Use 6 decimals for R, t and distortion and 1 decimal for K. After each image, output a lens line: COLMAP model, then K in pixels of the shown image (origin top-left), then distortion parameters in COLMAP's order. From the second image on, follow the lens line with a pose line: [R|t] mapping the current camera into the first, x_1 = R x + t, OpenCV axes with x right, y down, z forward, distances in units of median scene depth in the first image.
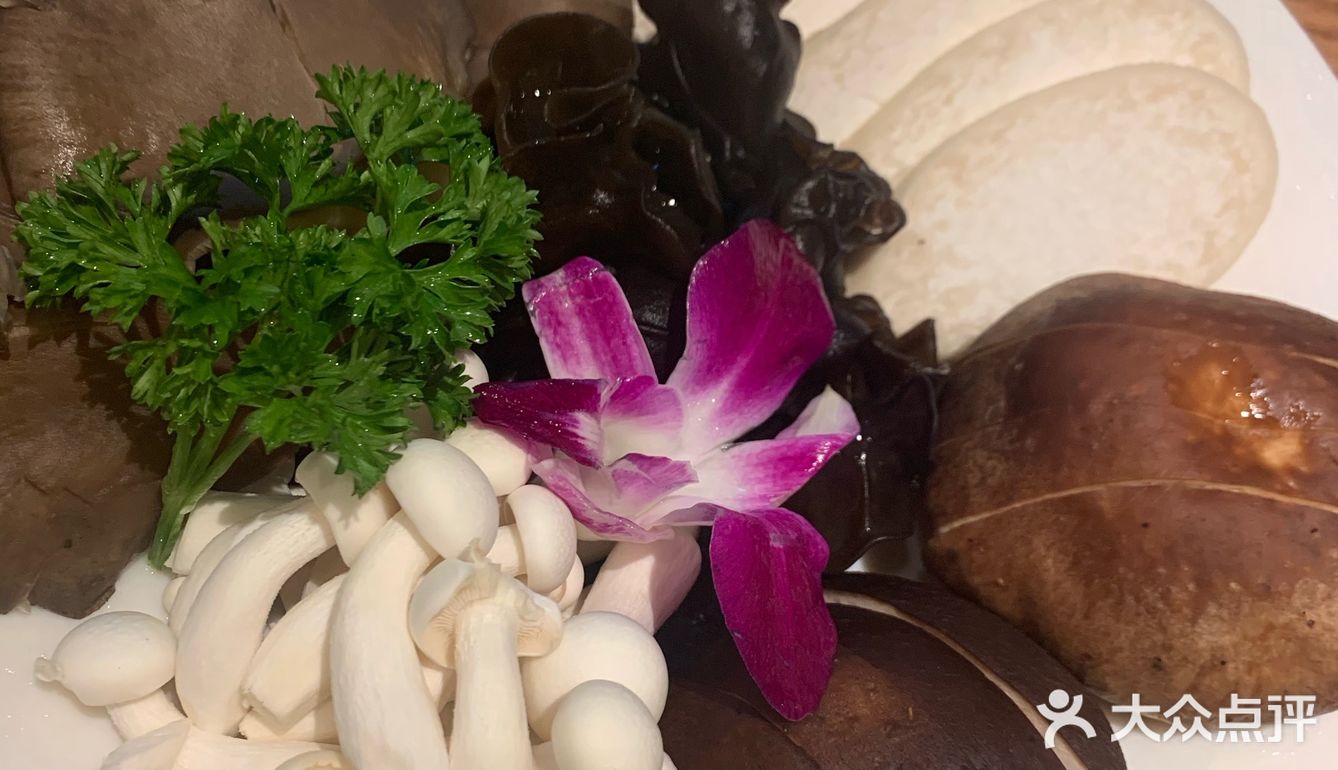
lens RADIAL K [[980.1, 0, 642.7], [0, 980.1, 384.4], [0, 0, 1]] dist [0.009839, -0.007544]
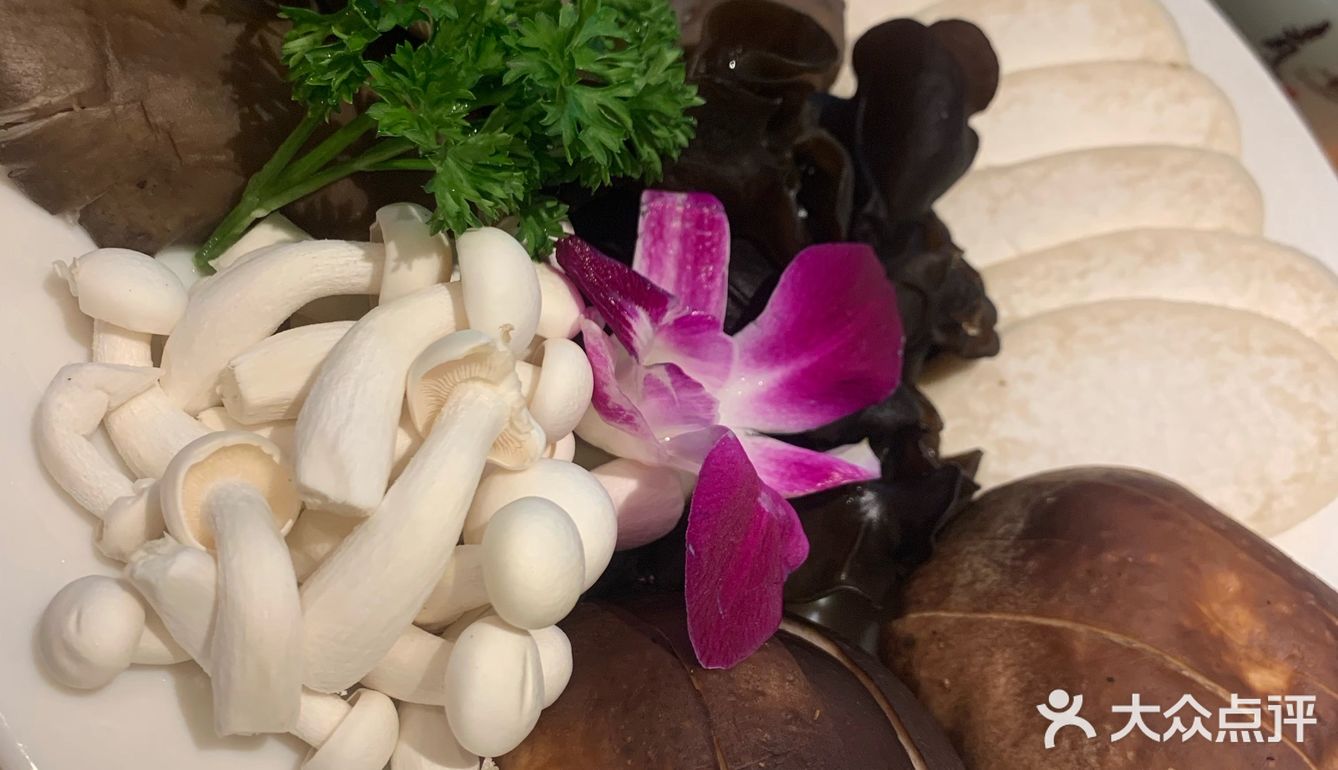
lens RADIAL K [[996.9, 0, 669.0], [0, 996.9, 385.0], [0, 0, 1]] dist [-0.001814, 0.005584]
pose [[0.892642, 0.448761, -0.042483, 0.034626], [-0.450255, 0.883167, -0.131481, 0.203047], [-0.021484, 0.136494, 0.990408, -0.000739]]
